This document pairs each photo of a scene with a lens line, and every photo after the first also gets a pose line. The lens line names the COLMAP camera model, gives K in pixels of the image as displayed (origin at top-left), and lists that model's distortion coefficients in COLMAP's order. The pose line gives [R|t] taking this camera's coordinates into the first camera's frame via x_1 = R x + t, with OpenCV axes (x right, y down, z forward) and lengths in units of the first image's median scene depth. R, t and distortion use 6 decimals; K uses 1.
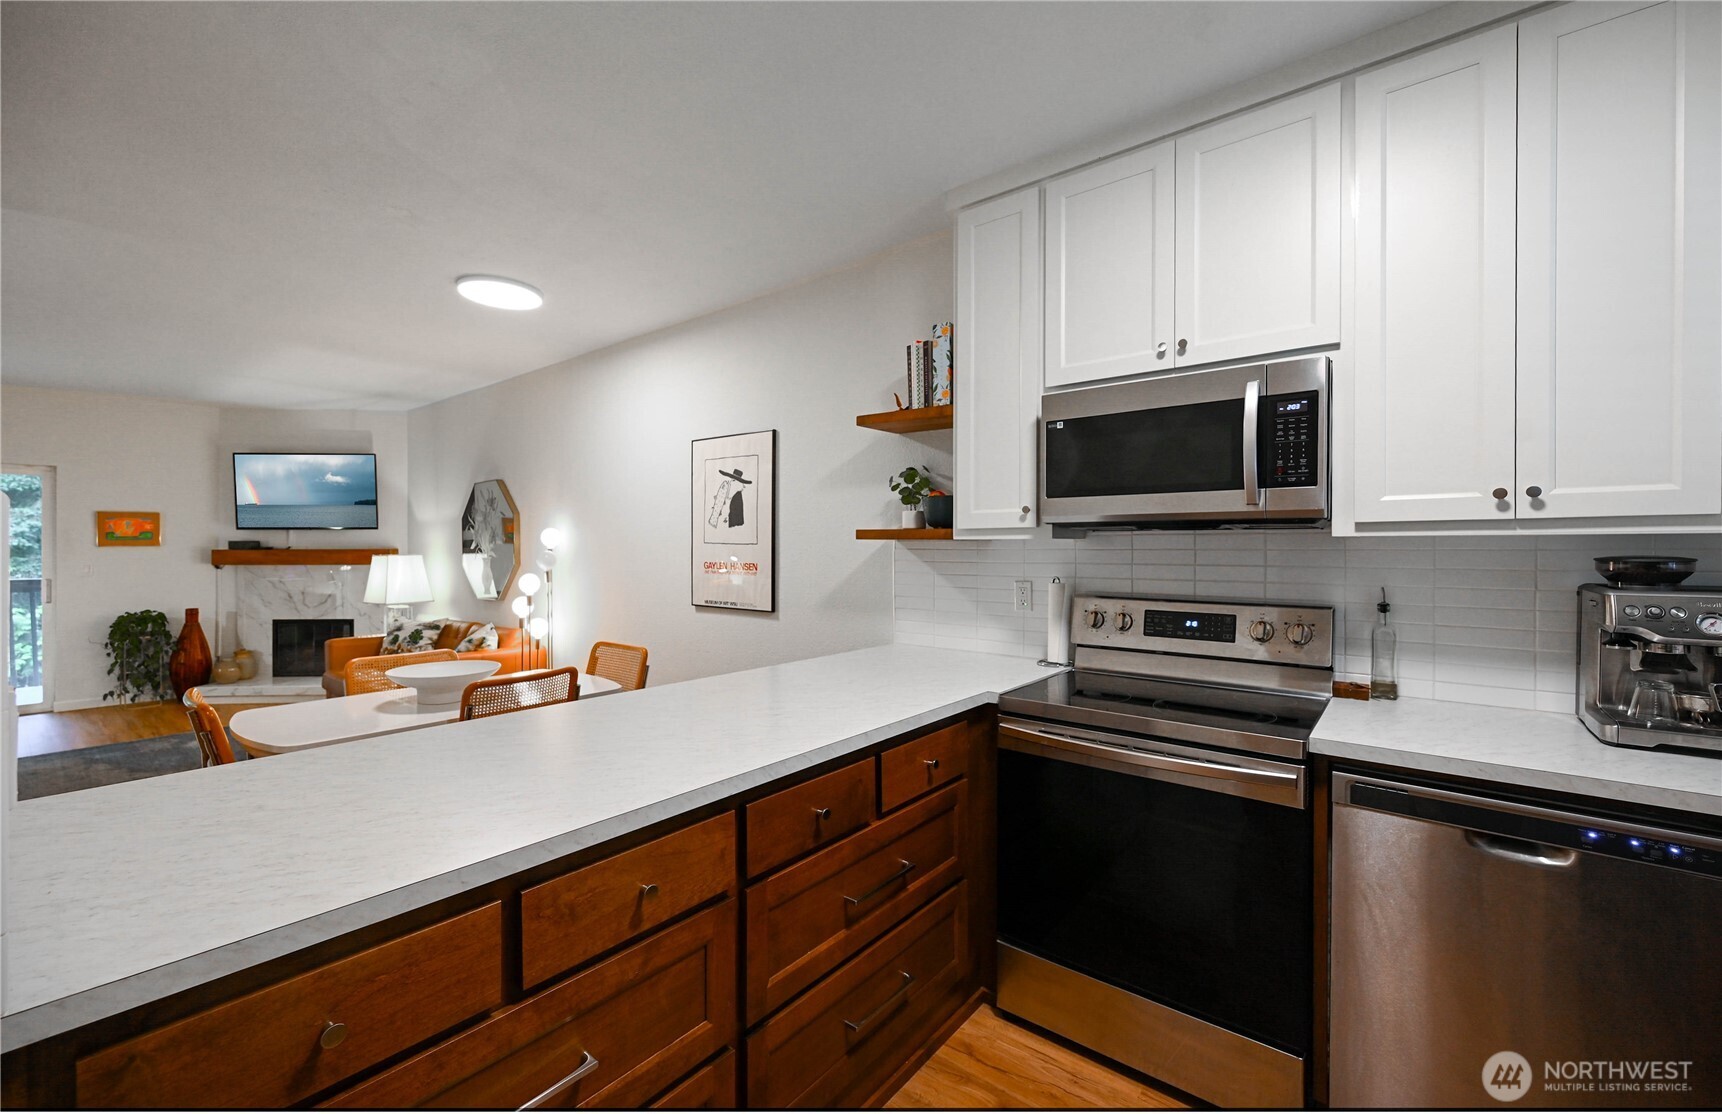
lens RADIAL K [[689.9, 0, 861.0], [0, 689.9, 557.0], [0, 0, 1]] dist [0.001422, -0.000132]
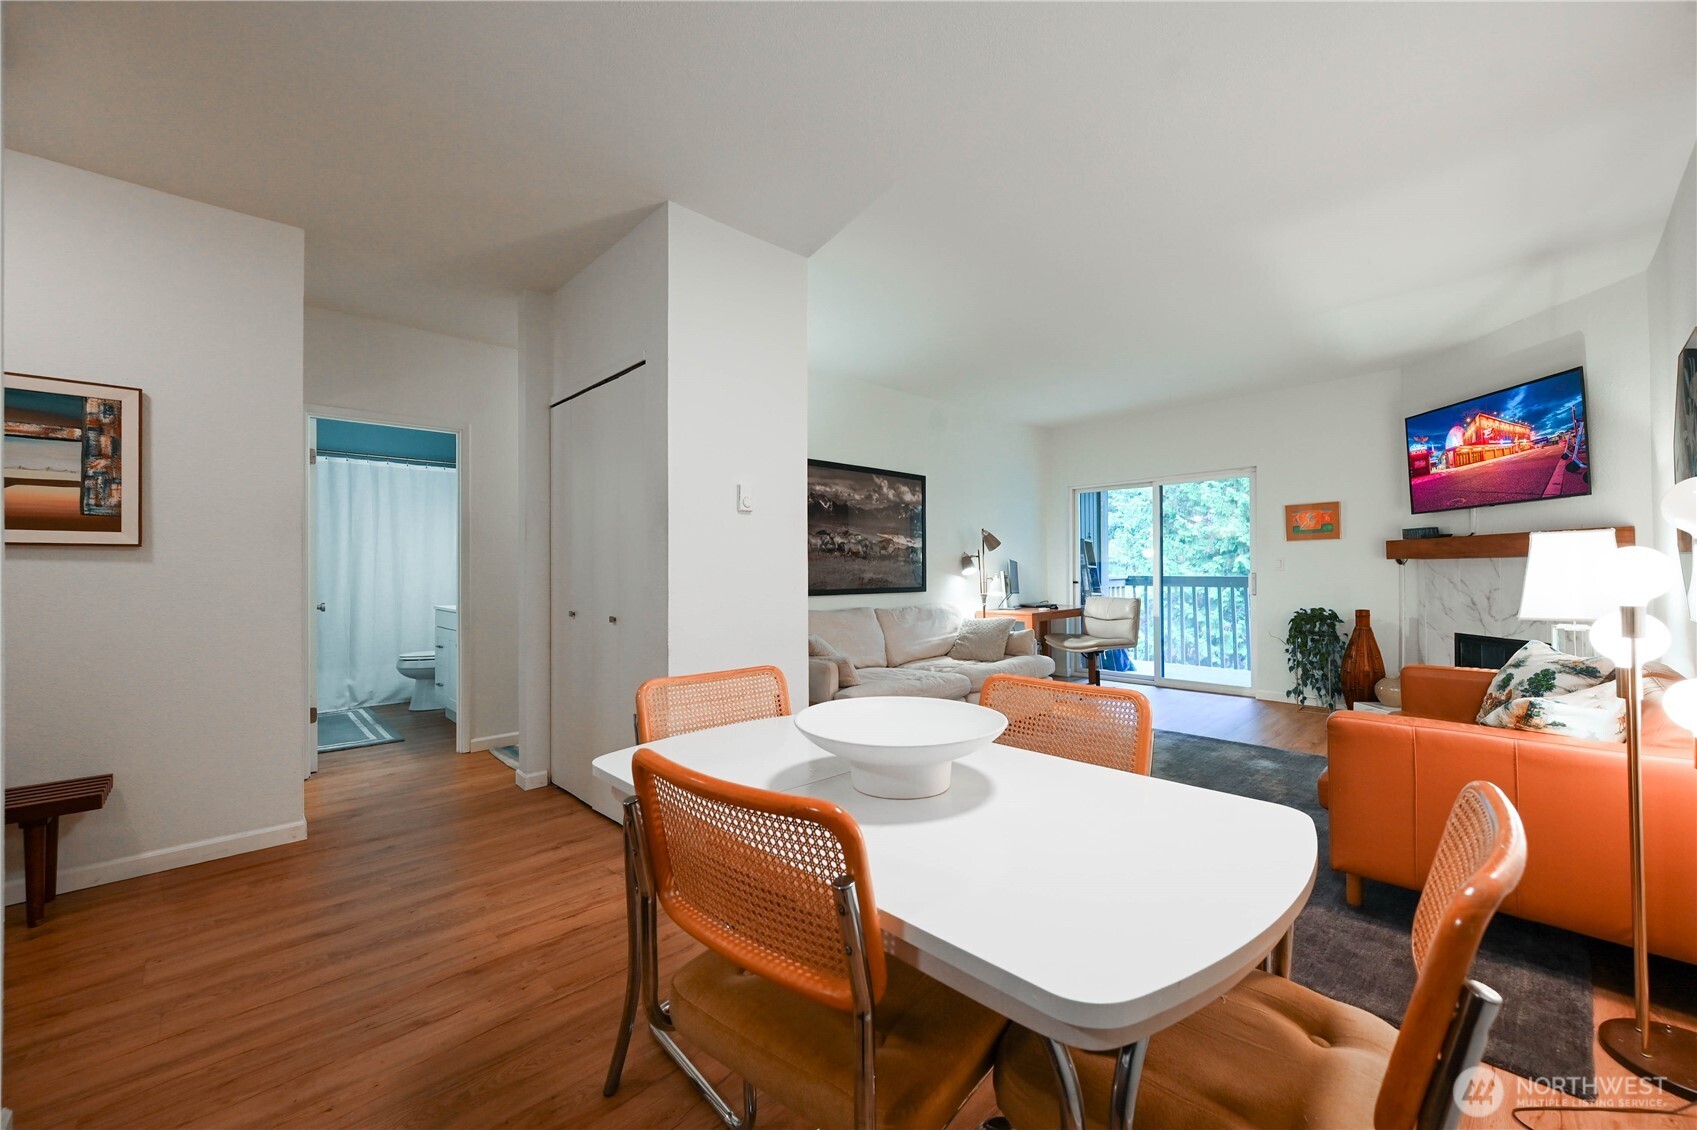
lens RADIAL K [[666.9, 0, 852.6], [0, 666.9, 567.1], [0, 0, 1]] dist [-0.002177, 0.000132]
pose [[-0.124028, -0.004742, -0.992267, -0.095189], [-0.006347, 0.999972, -0.003985, 0.038144], [0.992258, 0.005804, -0.124055, 0.625362]]
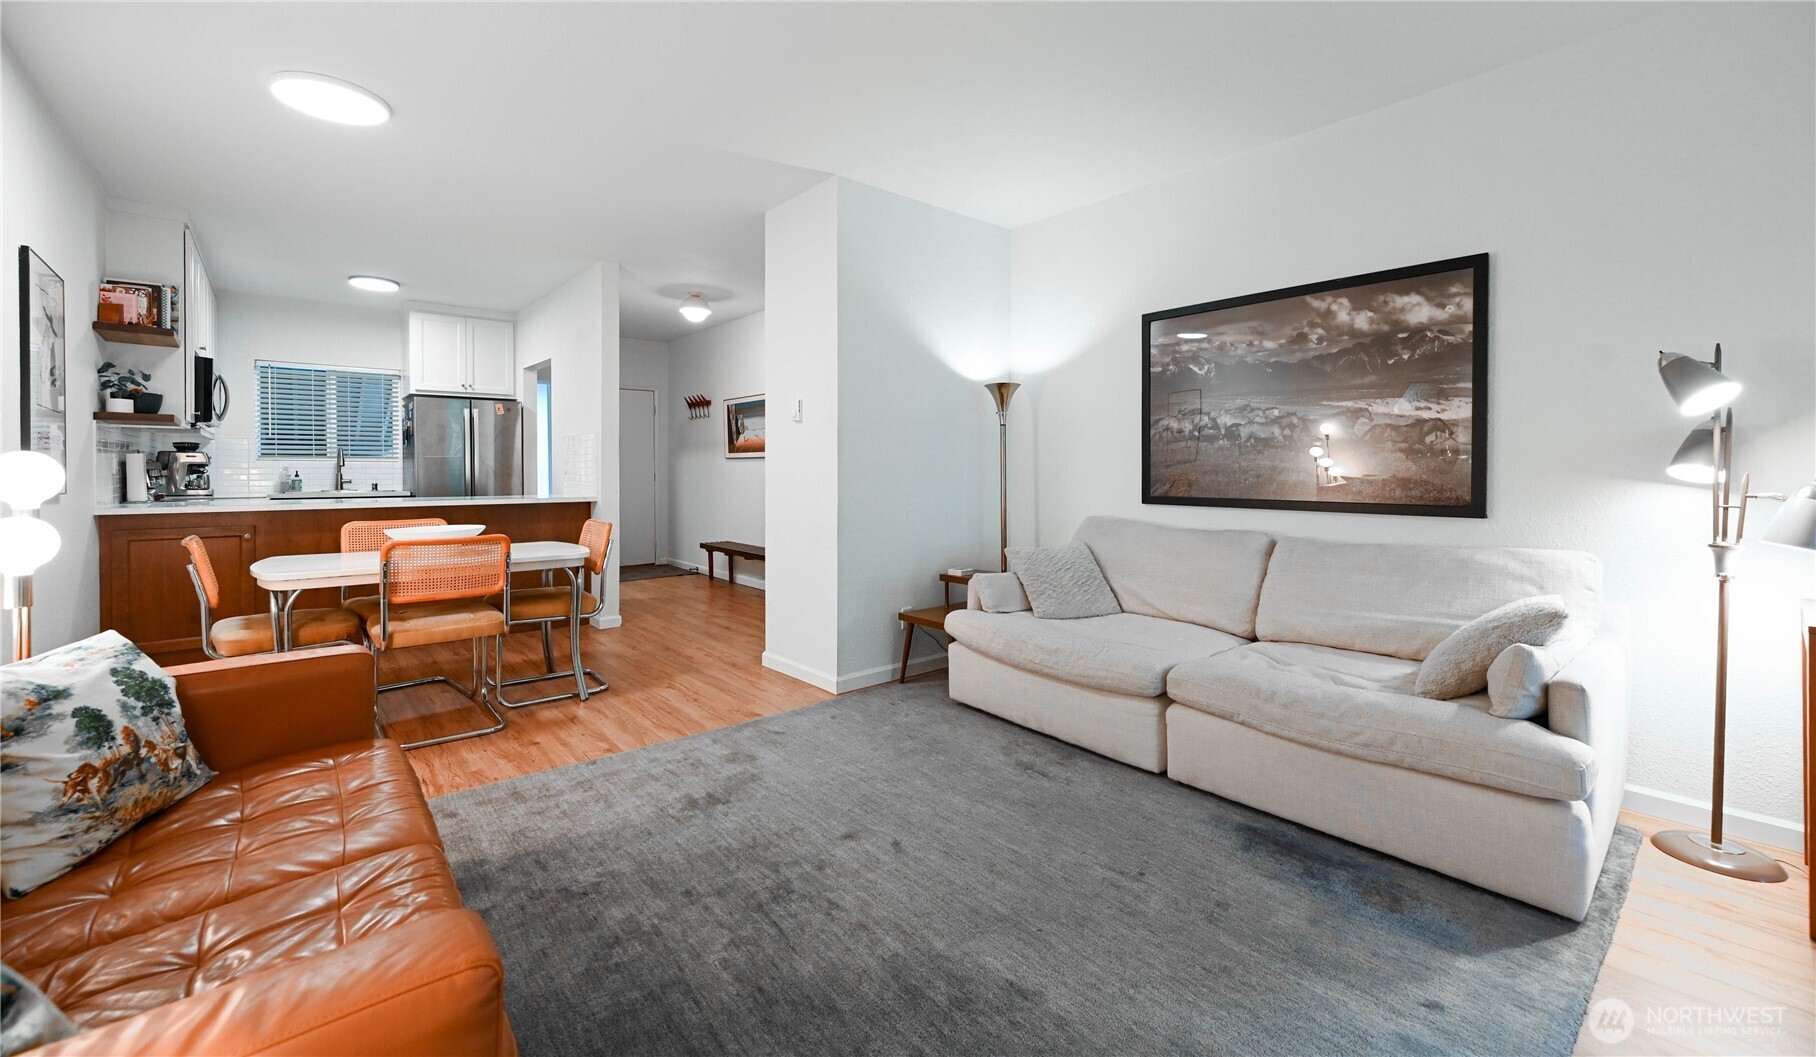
lens RADIAL K [[726.7, 0, 913.9], [0, 726.7, 475.5], [0, 0, 1]] dist [0.000220, 0.000249]
pose [[-0.984033, -0.002379, 0.177968, -0.984566], [0.001574, 0.999755, 0.022069, 0.028872], [-0.177977, 0.021996, -0.983789, 1.261951]]
